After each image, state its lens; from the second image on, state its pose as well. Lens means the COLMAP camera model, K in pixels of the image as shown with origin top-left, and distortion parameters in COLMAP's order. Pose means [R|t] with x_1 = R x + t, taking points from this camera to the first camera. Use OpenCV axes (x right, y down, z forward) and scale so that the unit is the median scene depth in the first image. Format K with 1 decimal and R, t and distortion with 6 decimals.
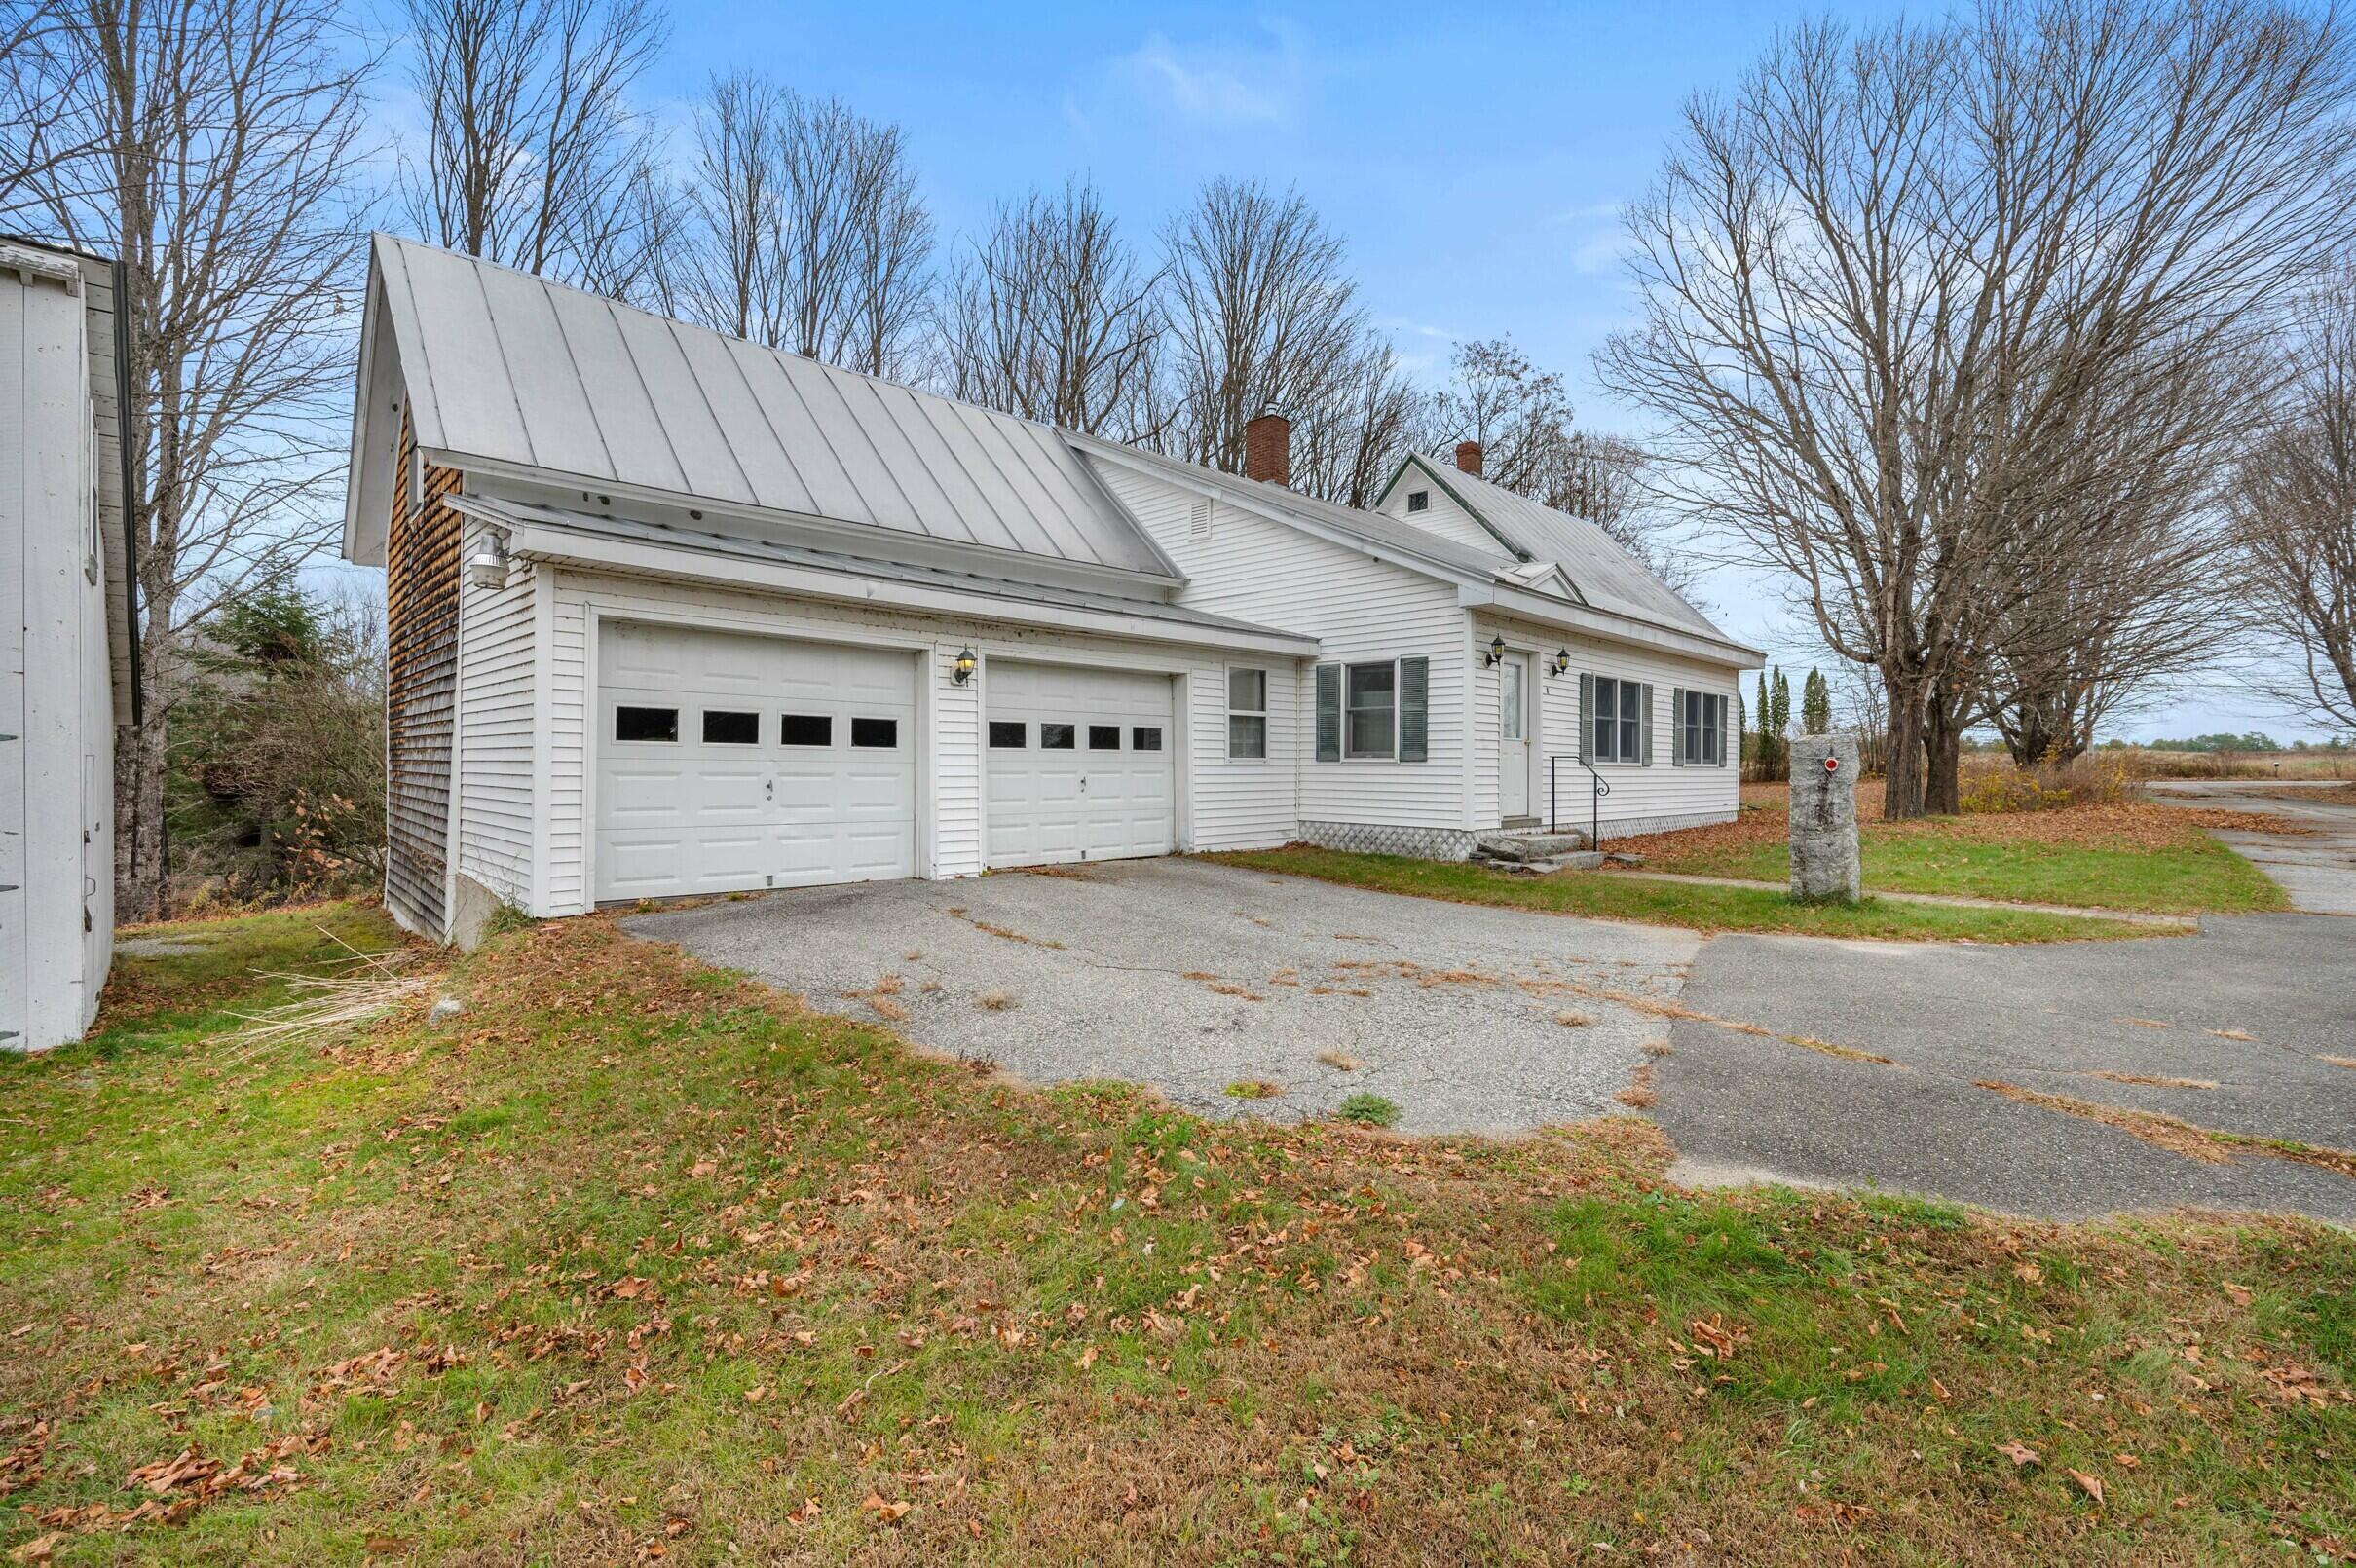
lens RADIAL K [[1030.2, 0, 1178.0], [0, 1030.2, 784.0], [0, 0, 1]] dist [0.000028, 0.000004]
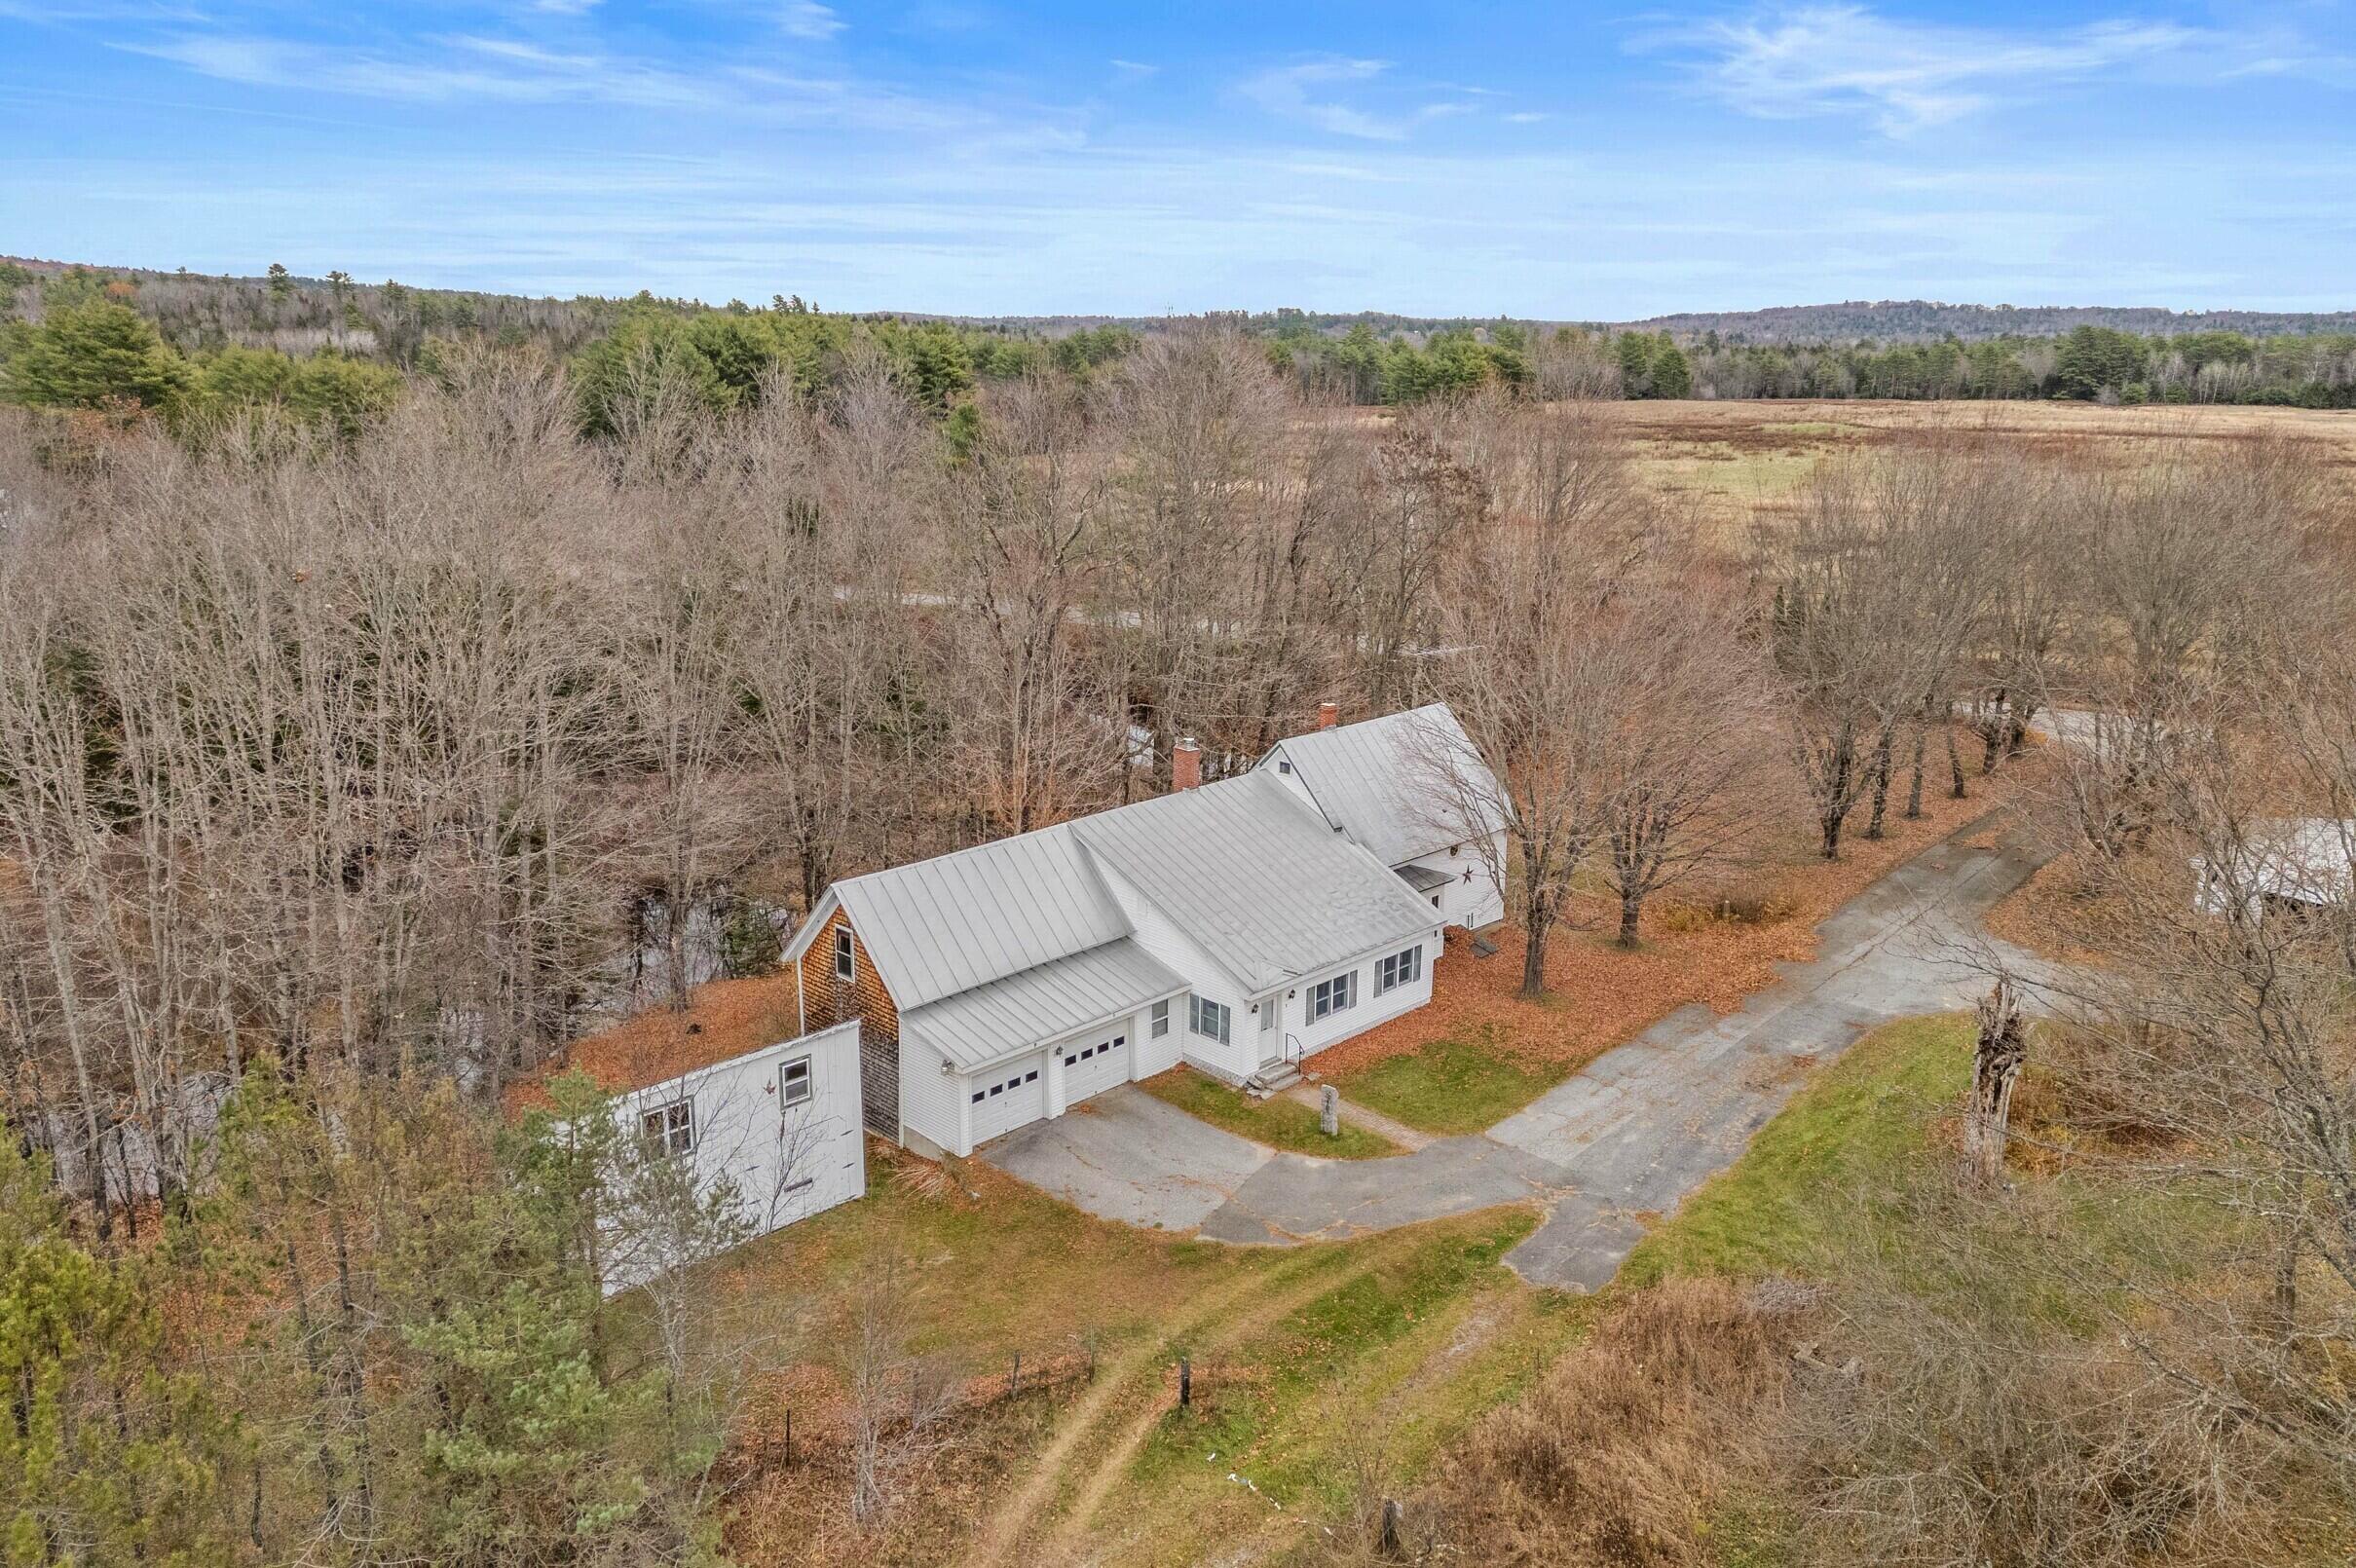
lens RADIAL K [[1805.1, 0, 1178.0], [0, 1805.1, 784.0], [0, 0, 1]] dist [-0.000116, -0.000014]
pose [[0.999882, -0.002025, 0.015207, 0.048896], [-0.001964, 0.966201, 0.257784, -1.817049], [-0.015215, -0.257783, 0.966083, -3.176314]]
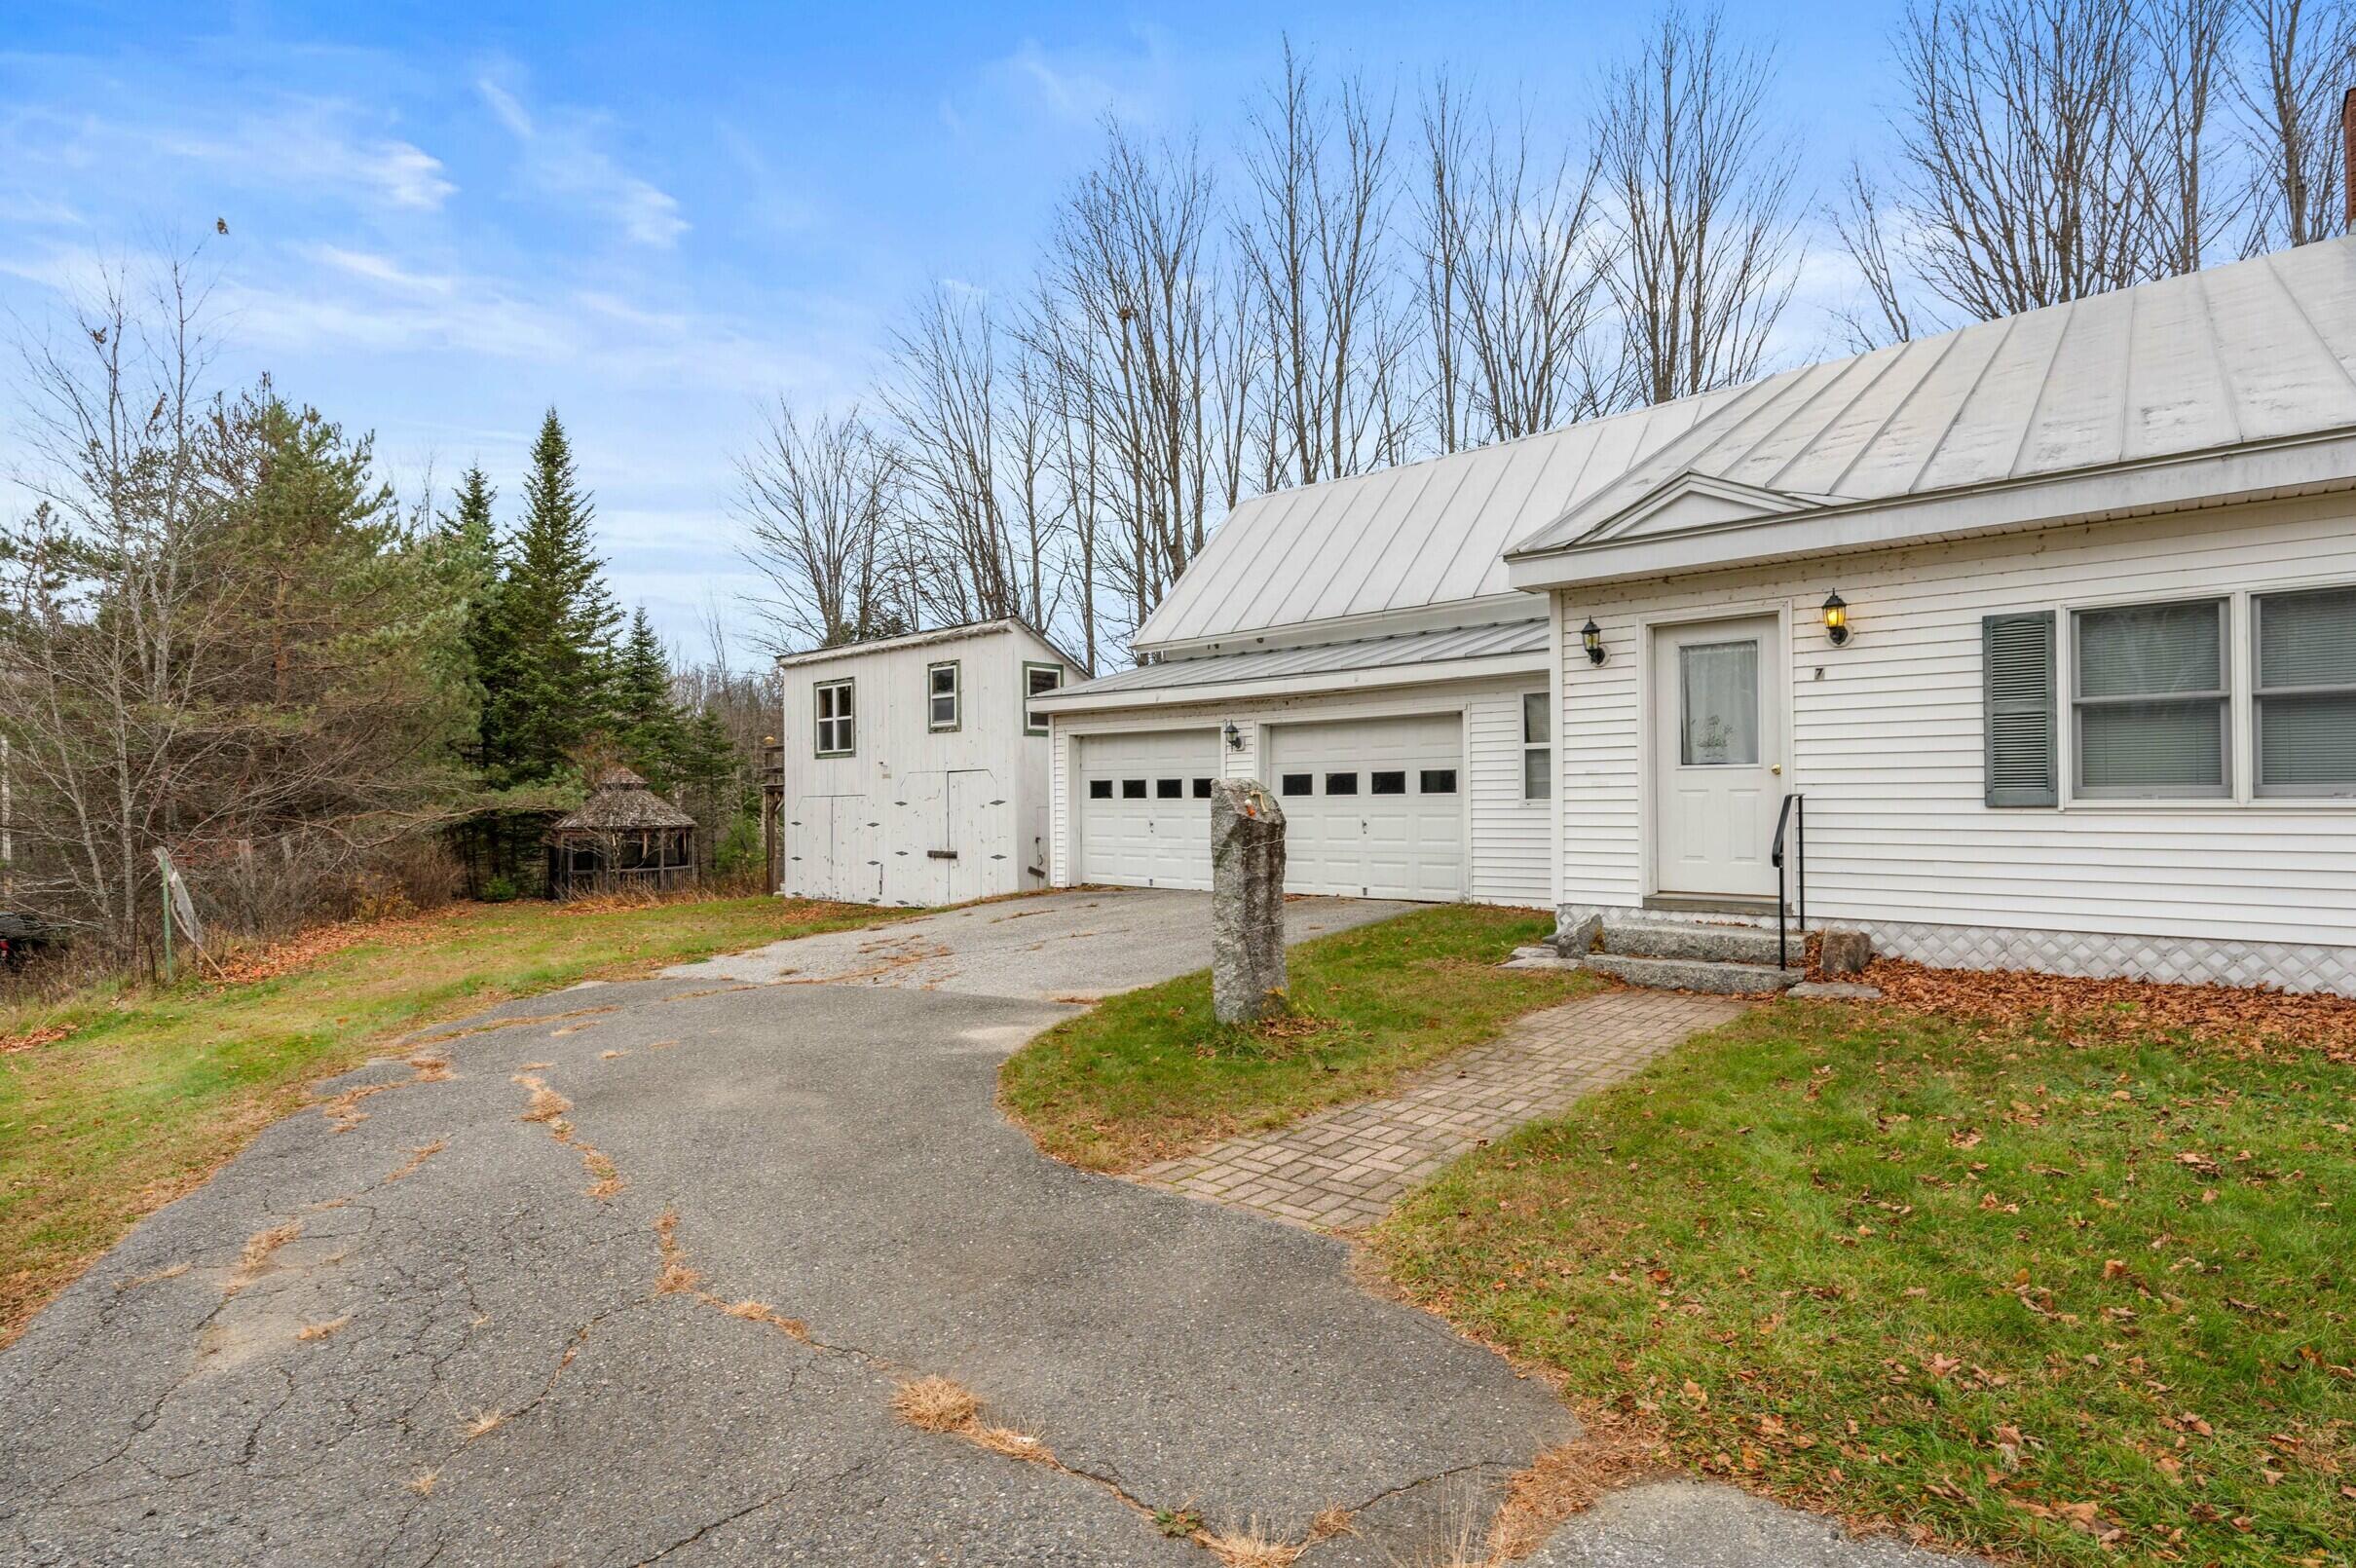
lens RADIAL K [[1048.8, 0, 1175.0], [0, 1048.8, 809.7], [0, 0, 1]] dist [-0.000551, -0.000061]
pose [[0.086002, -0.007091, -0.996270, 0.934306], [-0.014498, 0.999860, -0.008368, -0.005040], [0.996189, 0.015163, 0.085887, 0.659491]]
